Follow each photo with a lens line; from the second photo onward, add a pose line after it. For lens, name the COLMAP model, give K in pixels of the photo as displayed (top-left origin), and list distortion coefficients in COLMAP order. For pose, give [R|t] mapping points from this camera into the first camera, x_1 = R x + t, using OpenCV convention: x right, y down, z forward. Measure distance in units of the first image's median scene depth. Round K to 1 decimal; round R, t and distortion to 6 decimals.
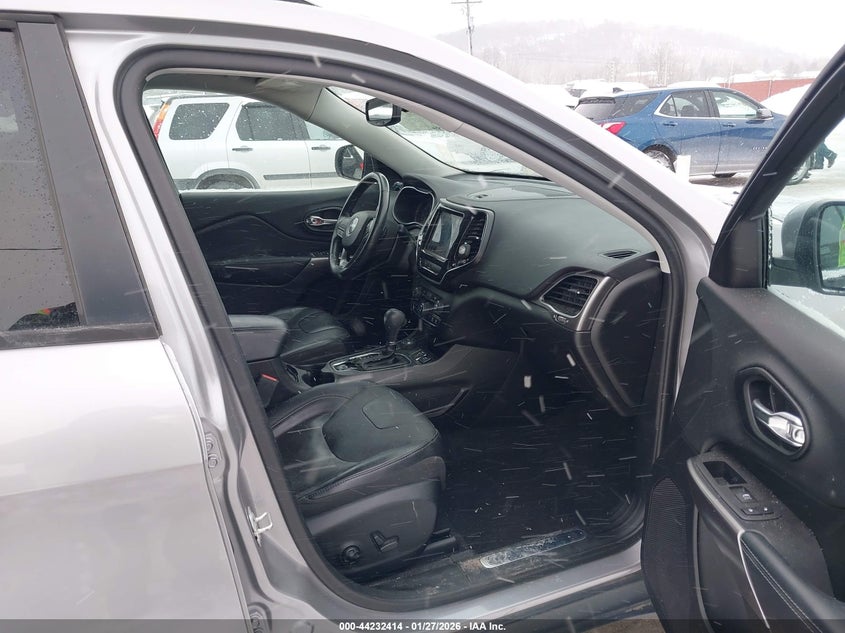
lens RADIAL K [[690.2, 0, 425.6], [0, 690.2, 323.7], [0, 0, 1]] dist [0.046994, -0.022006]
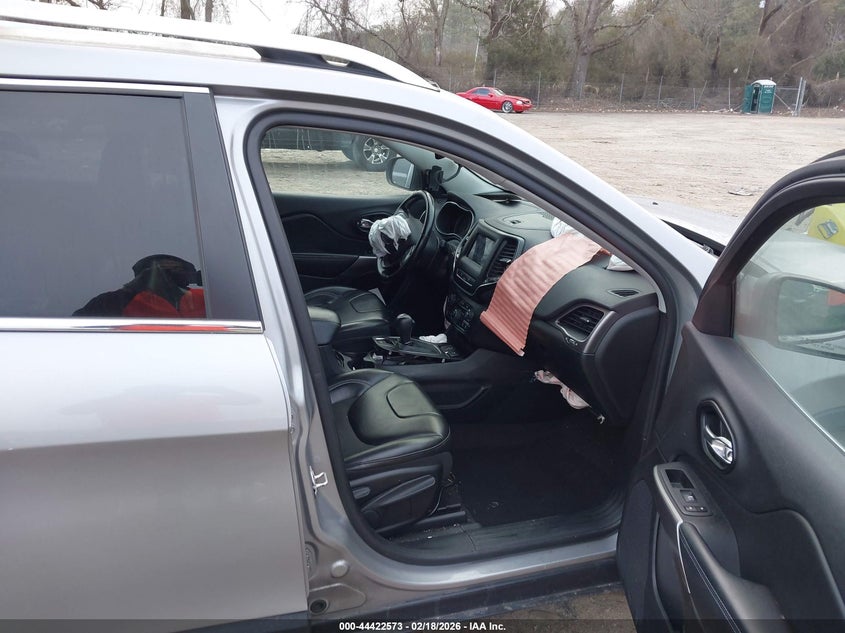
lens RADIAL K [[690.2, 0, 420.0], [0, 690.2, 310.8], [0, 0, 1]] dist [0.046994, -0.022006]
pose [[0.994253, 0.098944, -0.040884, -0.022517], [-0.098843, 0.995093, 0.004493, -0.039305], [0.041128, -0.000426, 0.999154, -0.219593]]
